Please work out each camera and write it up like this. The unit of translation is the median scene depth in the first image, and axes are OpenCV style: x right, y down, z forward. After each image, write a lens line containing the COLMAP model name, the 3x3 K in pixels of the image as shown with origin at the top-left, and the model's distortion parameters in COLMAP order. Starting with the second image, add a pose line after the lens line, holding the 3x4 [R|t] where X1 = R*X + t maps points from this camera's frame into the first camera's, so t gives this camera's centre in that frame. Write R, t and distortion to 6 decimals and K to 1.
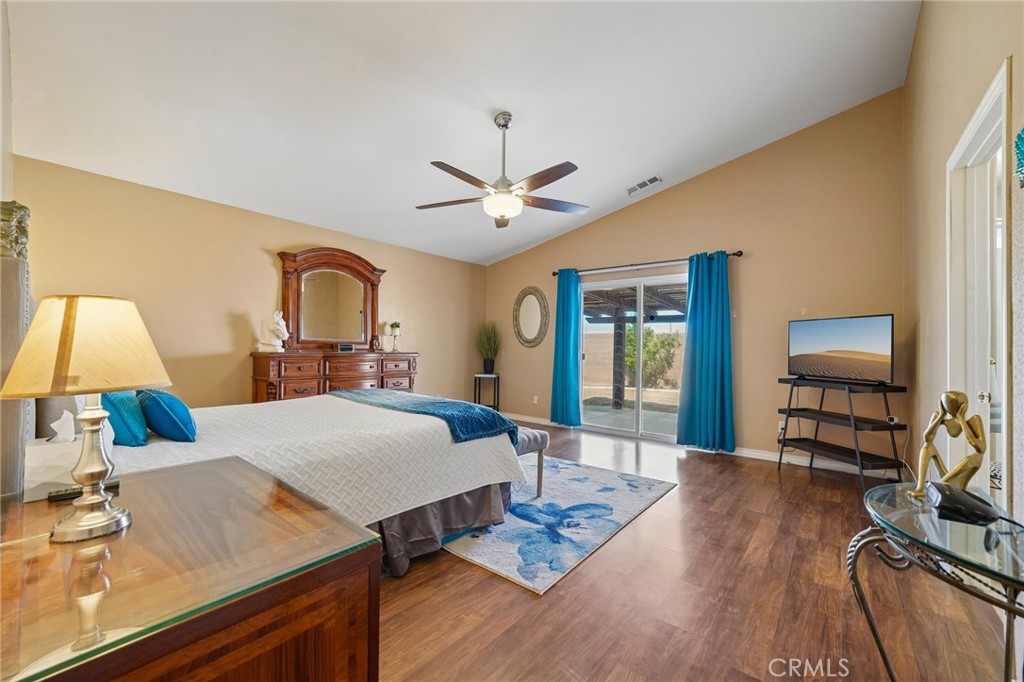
lens RADIAL K [[397.1, 0, 501.8], [0, 397.1, 343.3], [0, 0, 1]] dist [-0.000524, -0.000004]
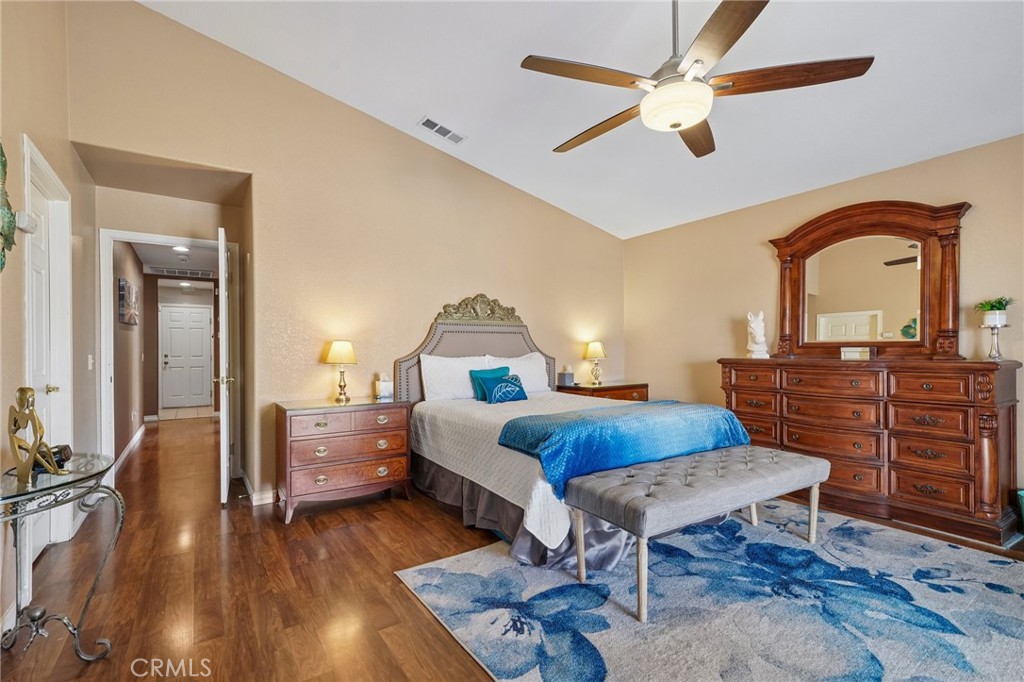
lens RADIAL K [[460.4, 0, 510.5], [0, 460.4, 351.1], [0, 0, 1]] dist [0.000566, -0.000177]
pose [[-0.262823, -0.010781, -0.964784, 0.816985], [0.010673, 0.999844, -0.014081, 0.022609], [0.964785, -0.013998, -0.262667, 1.073138]]
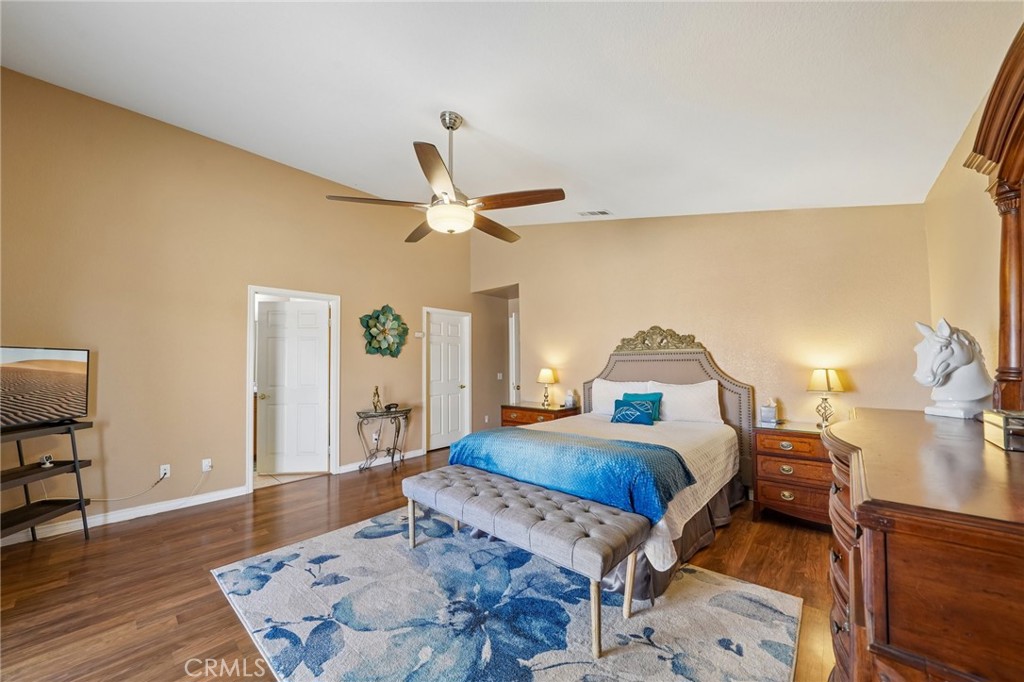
lens RADIAL K [[382.5, 0, 510.6], [0, 382.5, 349.9], [0, 0, 1]] dist [-0.028283, 0.000013]
pose [[-0.999770, -0.005198, 0.020823, -0.161190], [-0.006009, 0.999219, -0.039050, -0.045314], [-0.020604, -0.039166, -0.999020, 2.043115]]
